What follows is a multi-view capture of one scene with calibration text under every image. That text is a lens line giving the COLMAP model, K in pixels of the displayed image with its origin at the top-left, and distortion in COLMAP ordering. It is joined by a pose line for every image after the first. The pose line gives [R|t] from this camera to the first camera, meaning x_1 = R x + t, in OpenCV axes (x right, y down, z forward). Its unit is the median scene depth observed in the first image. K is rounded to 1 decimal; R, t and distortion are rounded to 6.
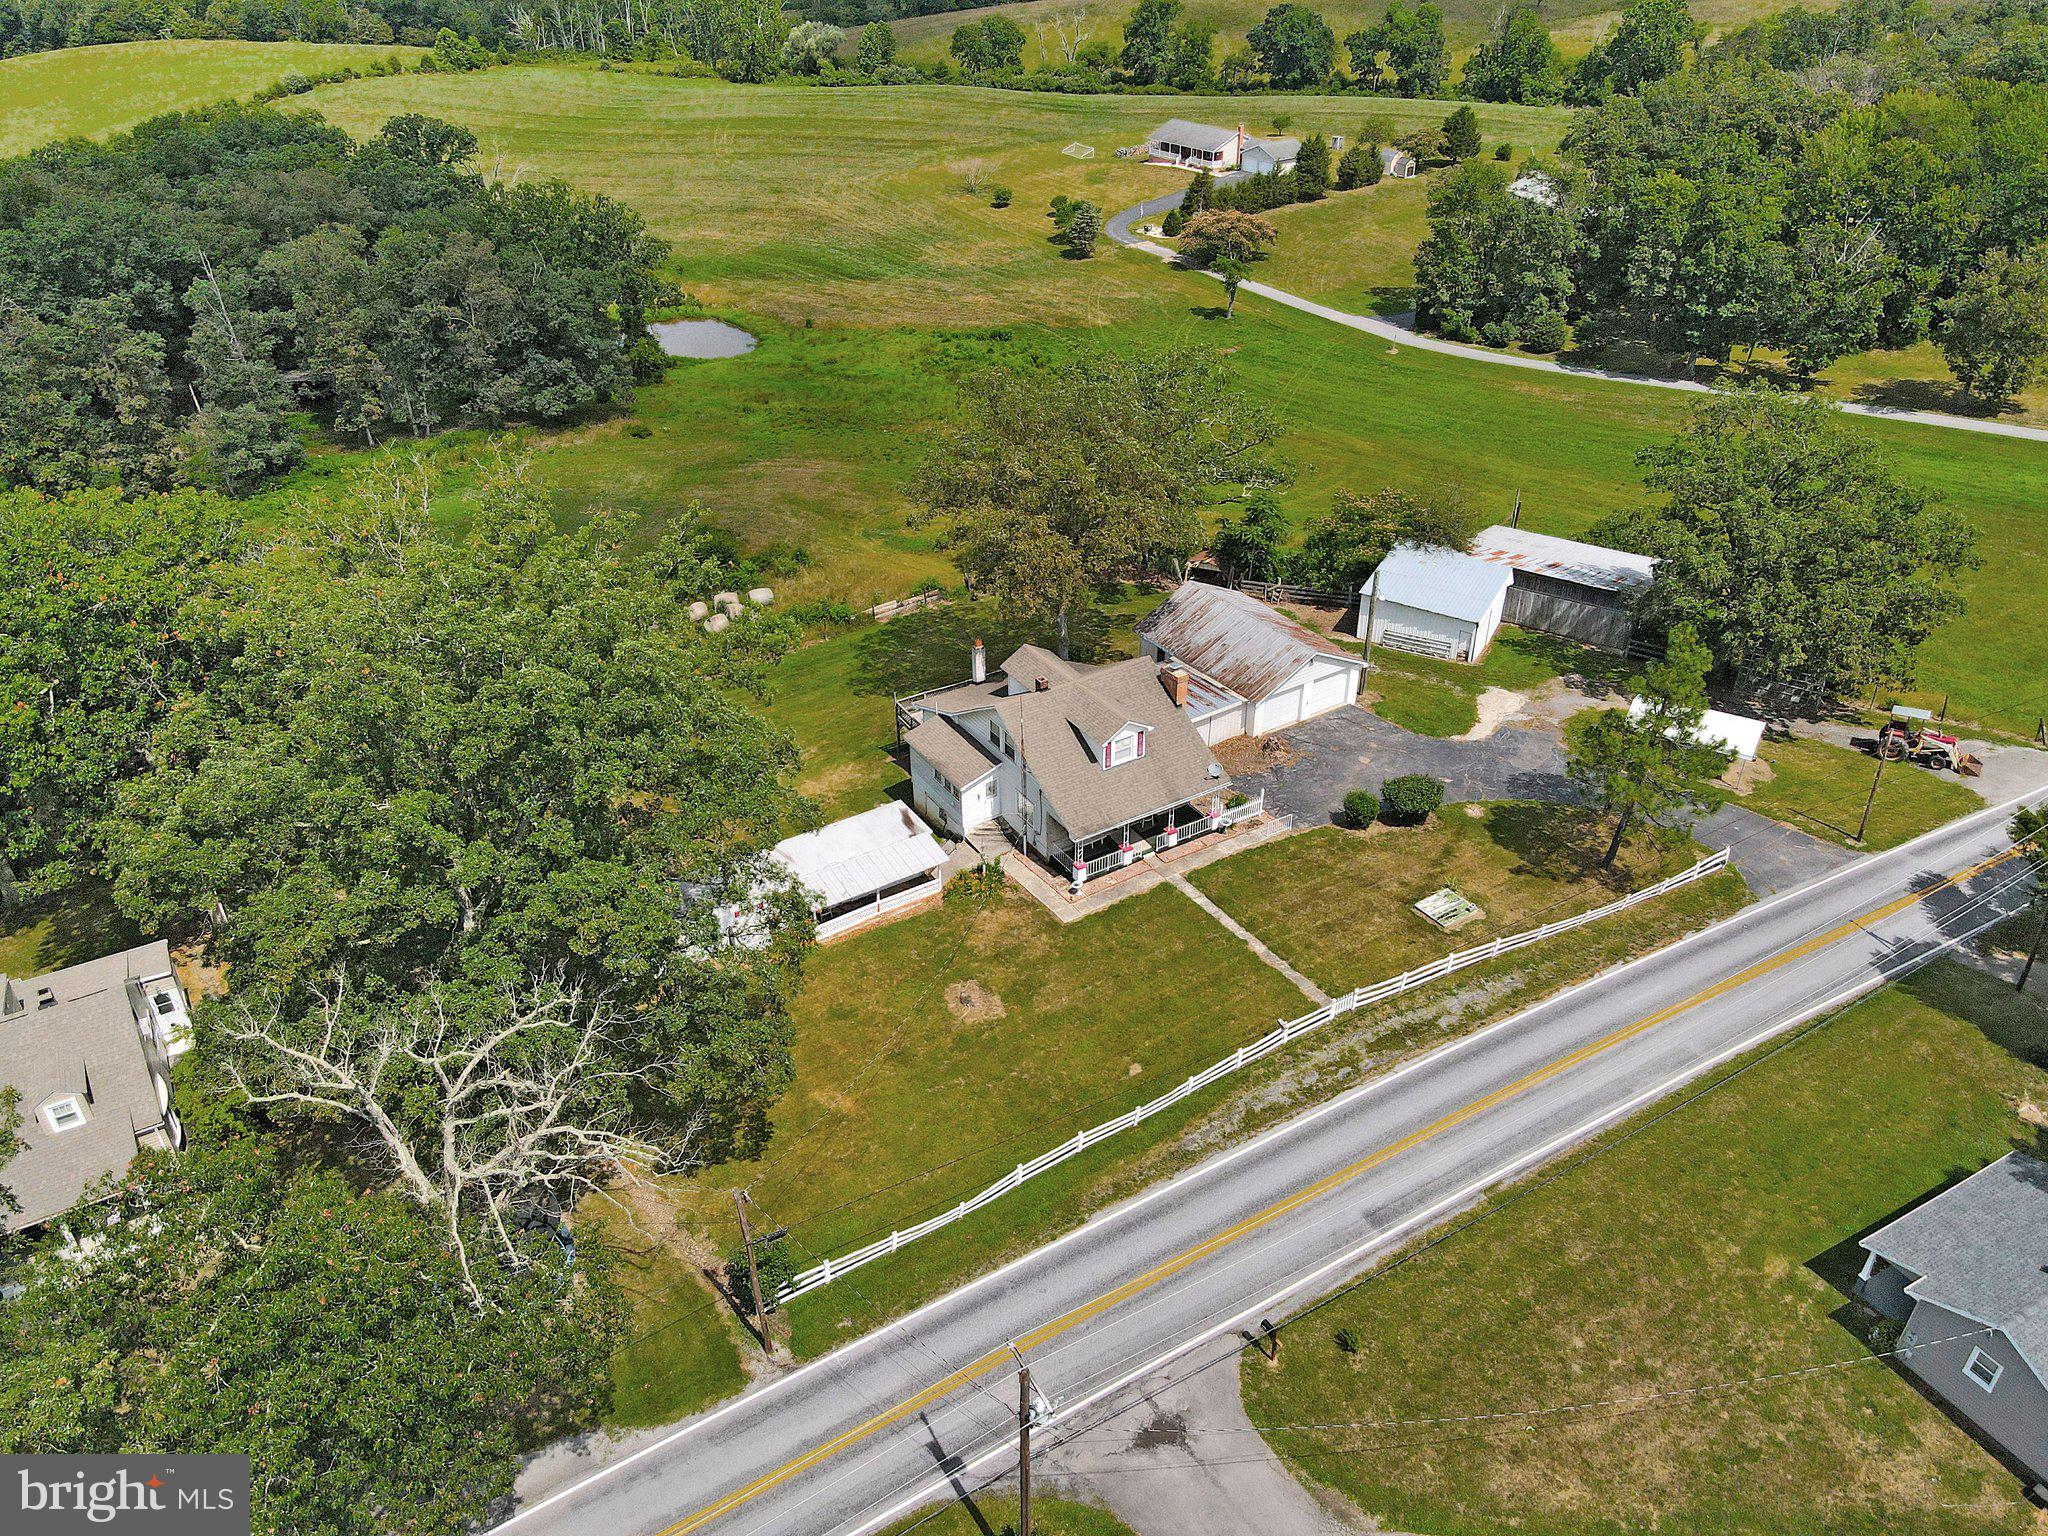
lens RADIAL K [[1494.3, 0, 1024.0], [0, 1494.3, 768.0], [0, 0, 1]] dist [0.003534, 0.035464]
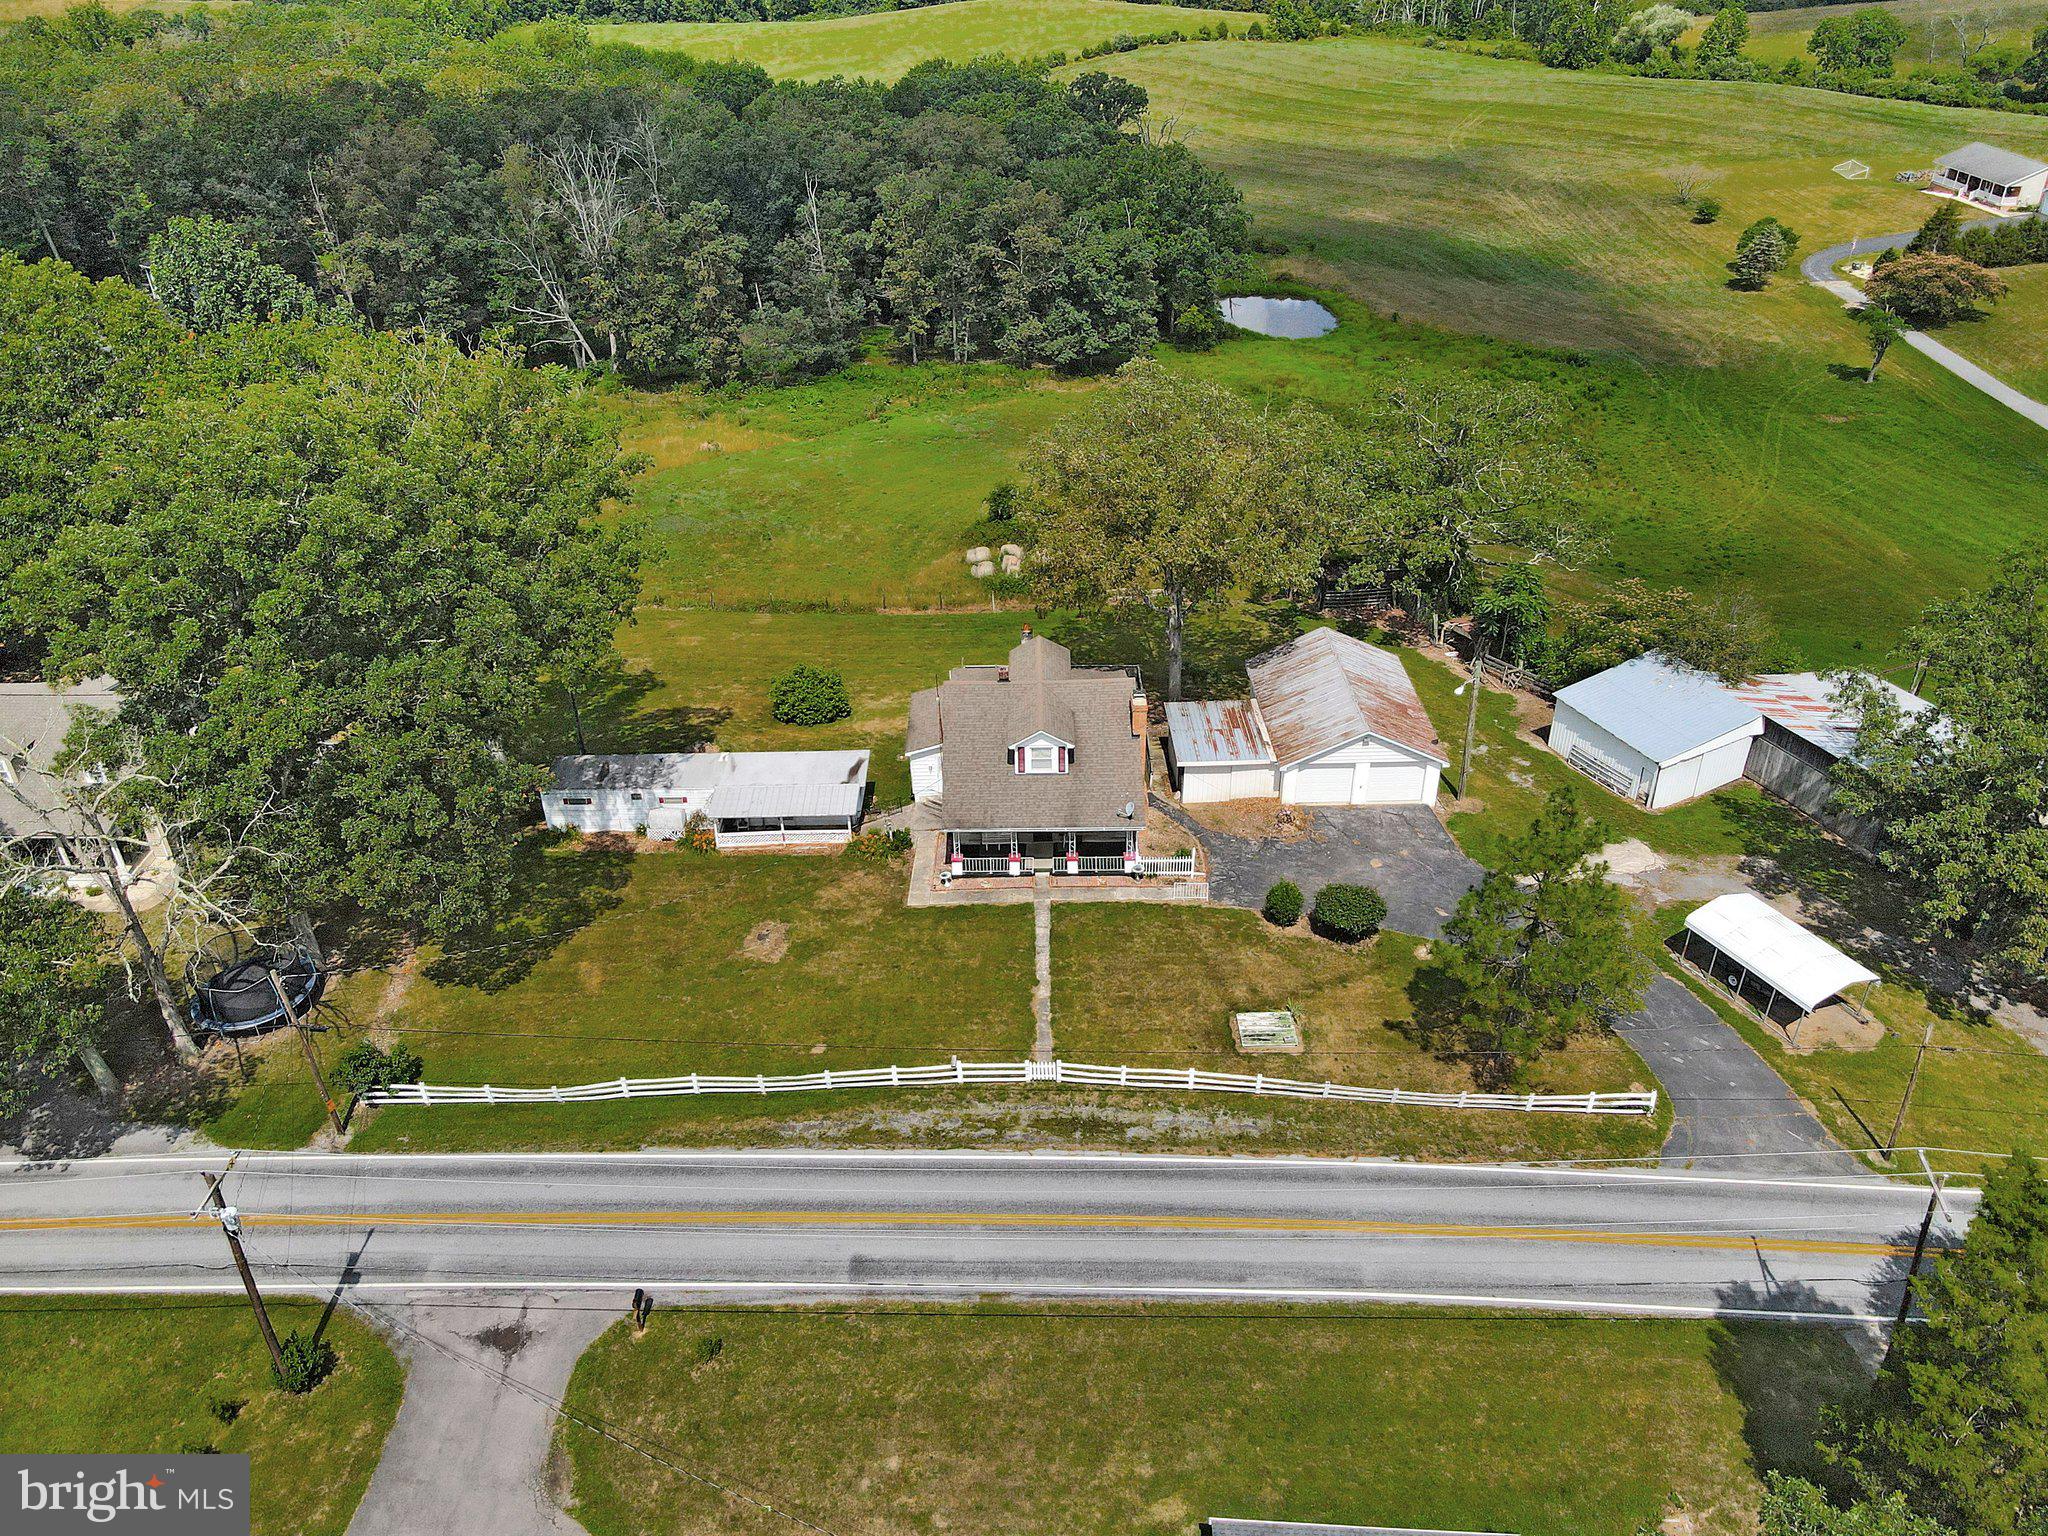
lens RADIAL K [[1519.6, 0, 1024.0], [0, 1519.6, 768.0], [0, 0, 1]] dist [0.012482, 0.015338]
pose [[0.845896, 0.281470, -0.453028, 0.373466], [-0.278929, 0.957452, 0.074054, -0.056952], [0.454597, 0.063721, 0.888415, 0.094174]]
